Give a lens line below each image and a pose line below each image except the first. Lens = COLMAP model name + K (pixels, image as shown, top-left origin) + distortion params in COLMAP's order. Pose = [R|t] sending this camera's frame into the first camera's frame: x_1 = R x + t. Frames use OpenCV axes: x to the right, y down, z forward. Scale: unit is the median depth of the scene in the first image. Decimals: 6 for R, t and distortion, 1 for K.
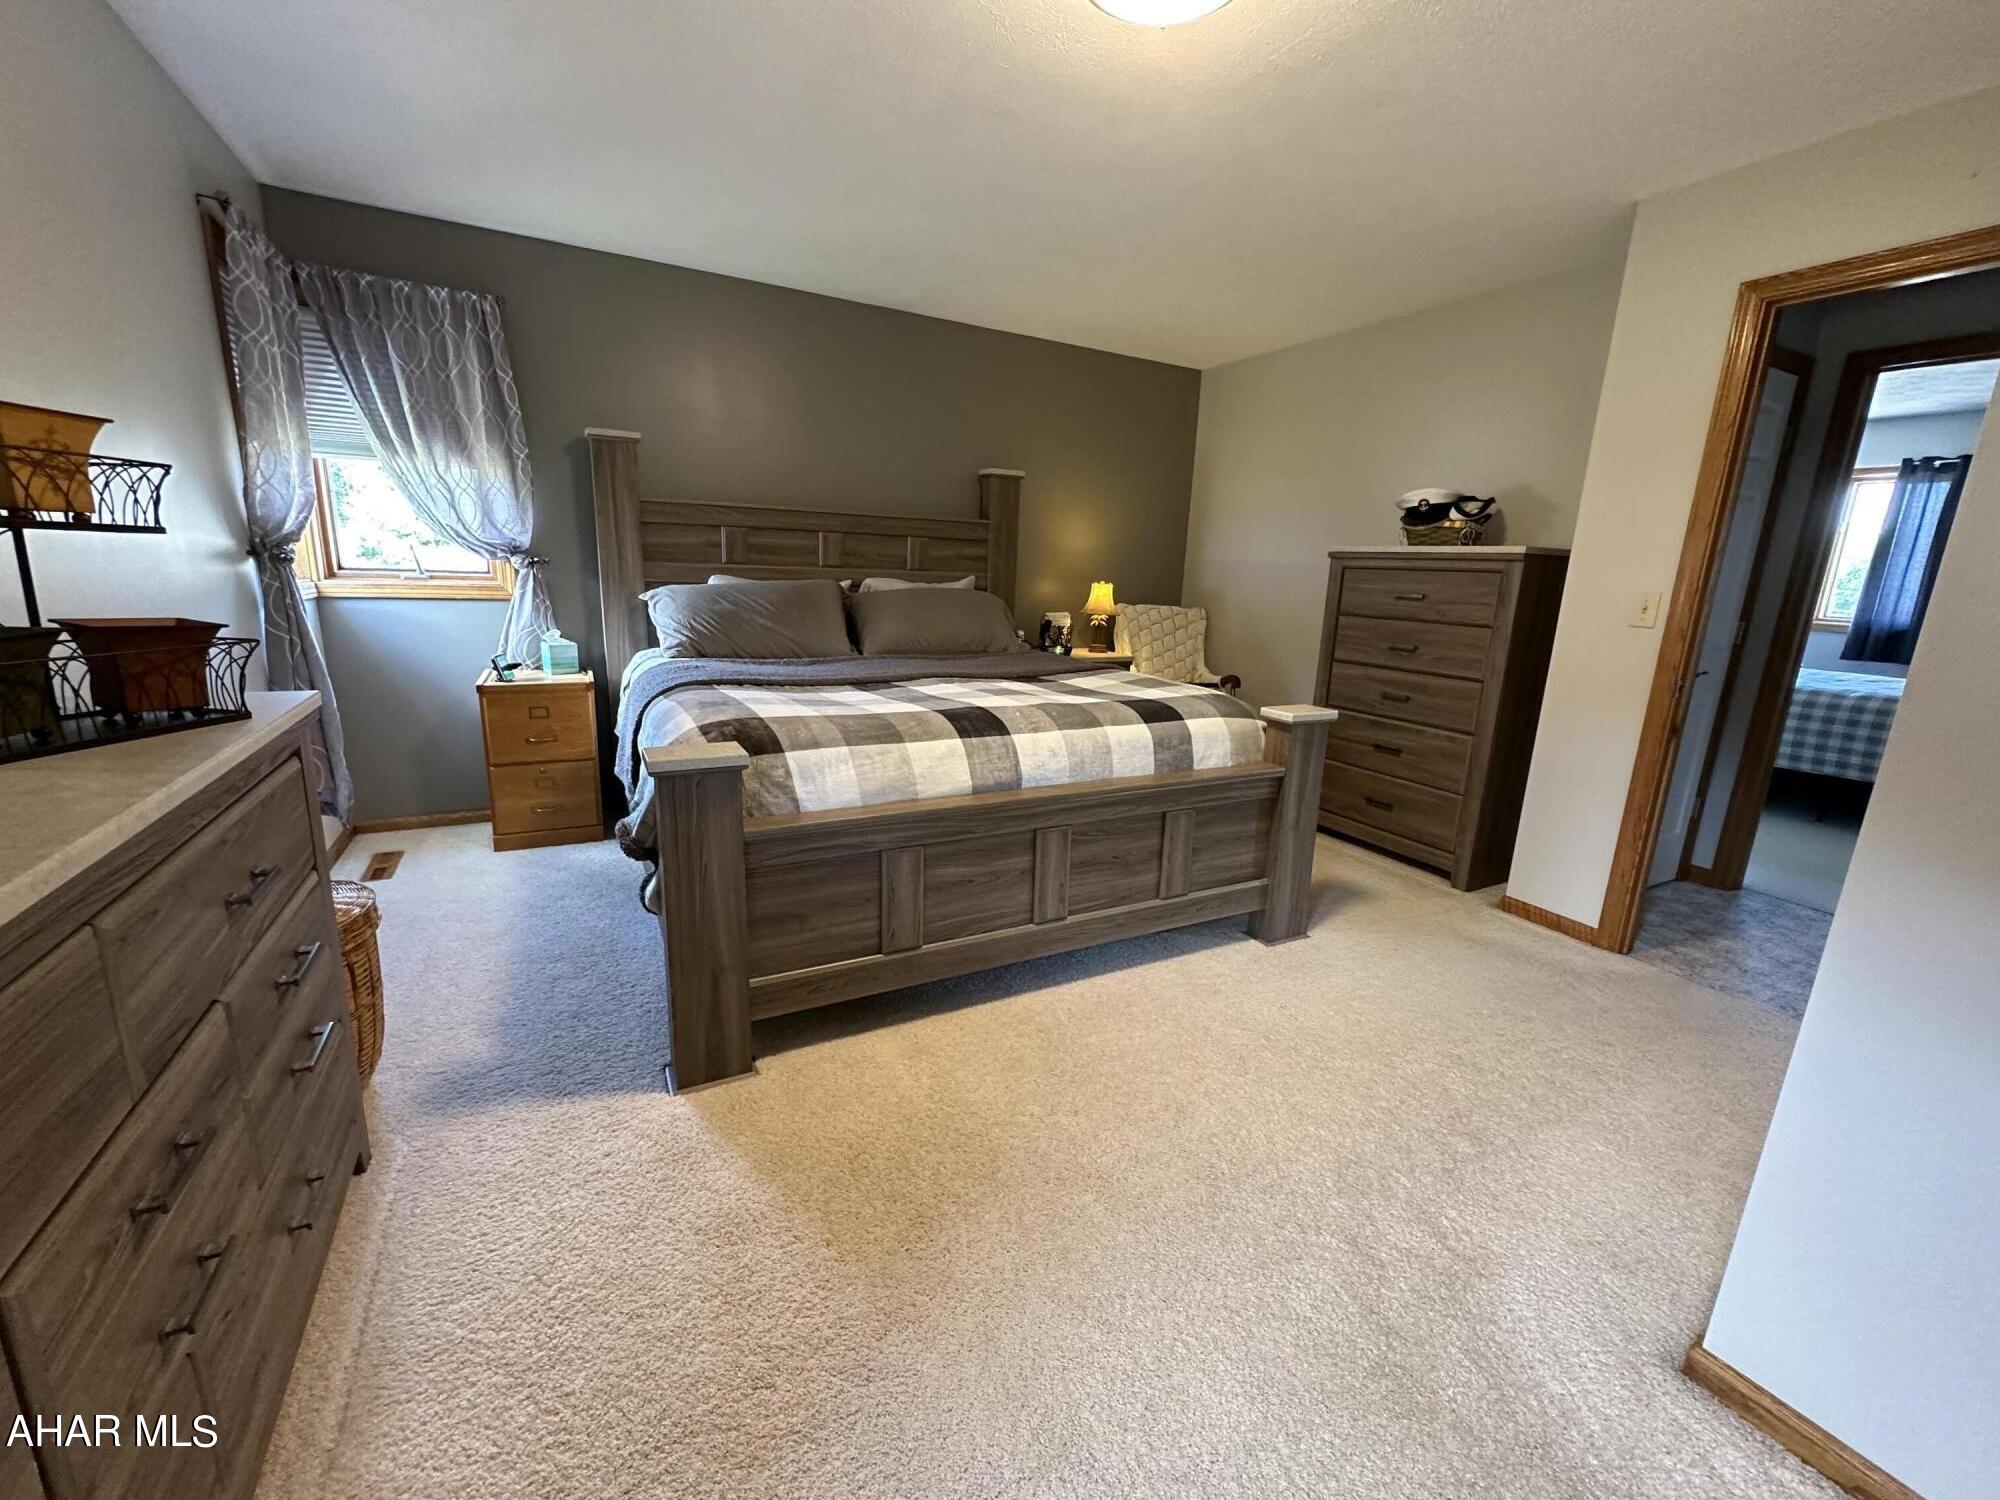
lens RADIAL K [[802.3, 0, 1000.0], [0, 802.3, 750.0], [0, 0, 1]] dist [-0.004523, 0.000374]
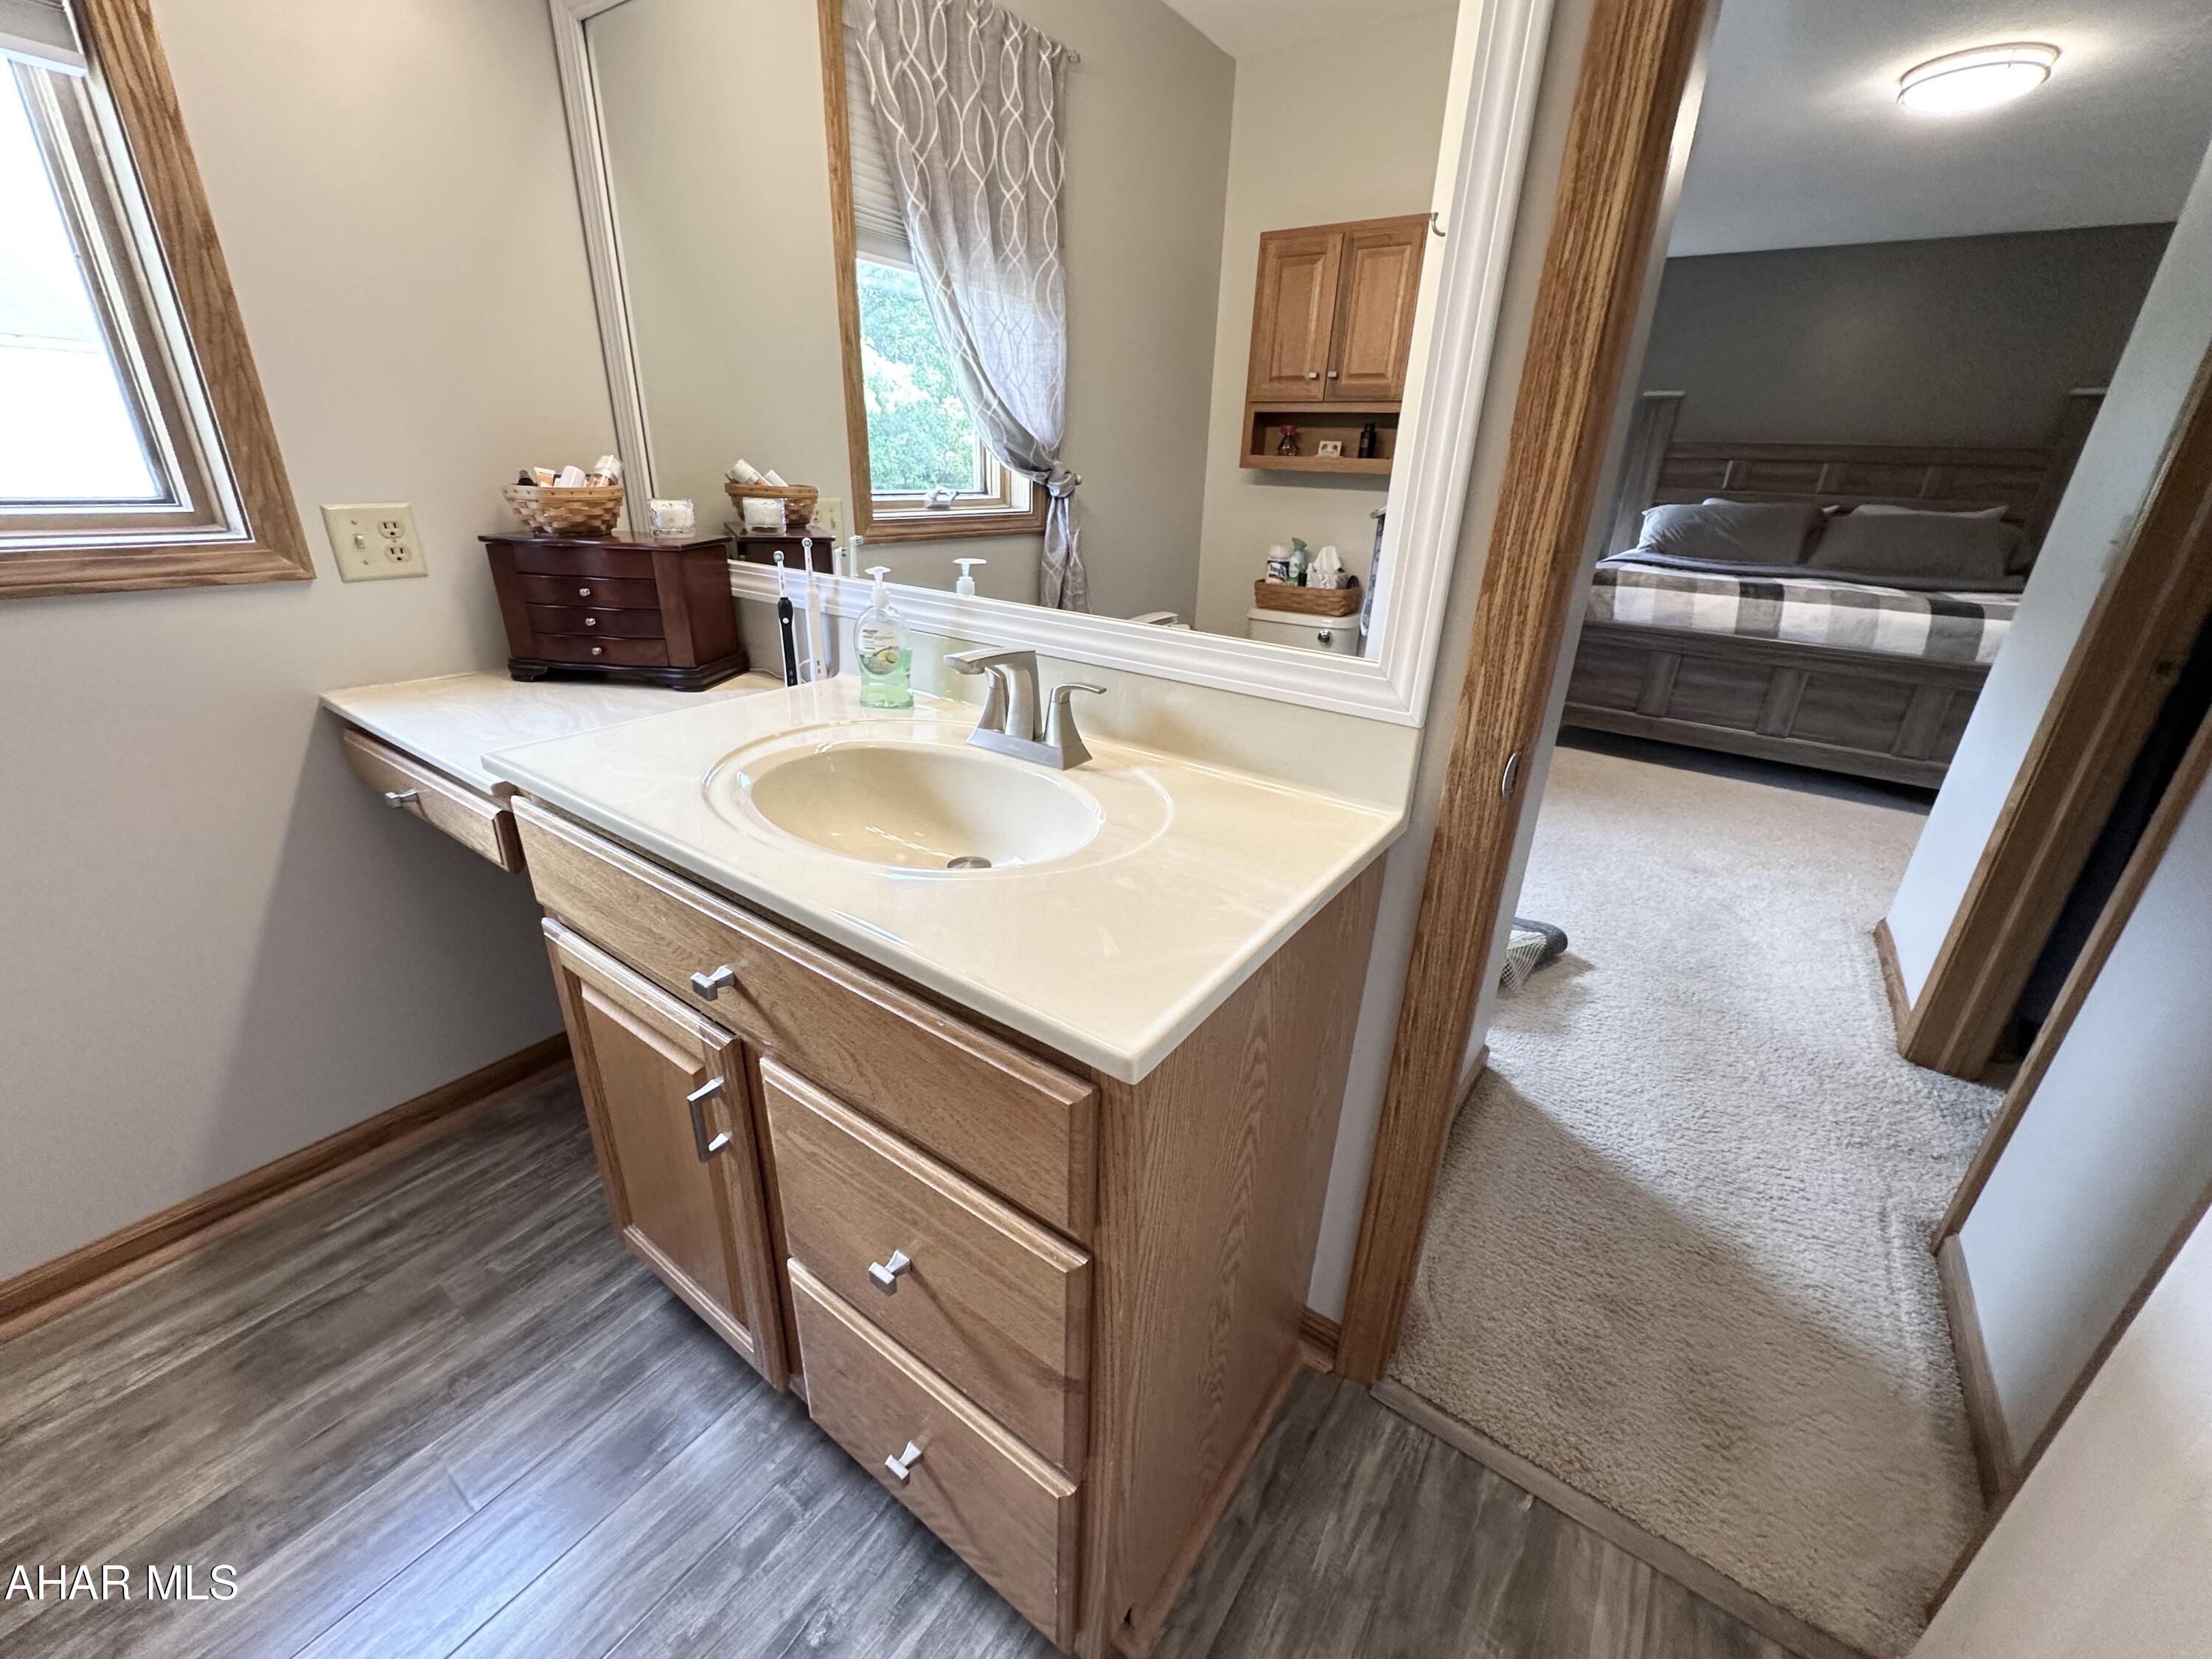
lens RADIAL K [[887.4, 0, 1106.0], [0, 887.4, 829.5], [0, 0, 1]] dist [-0.004523, 0.000374]
pose [[0.446386, 0.321487, -0.835096, 0.633433], [-0.219230, 0.944084, 0.246258, 0.166296], [0.867570, 0.073152, 0.491906, -0.575048]]
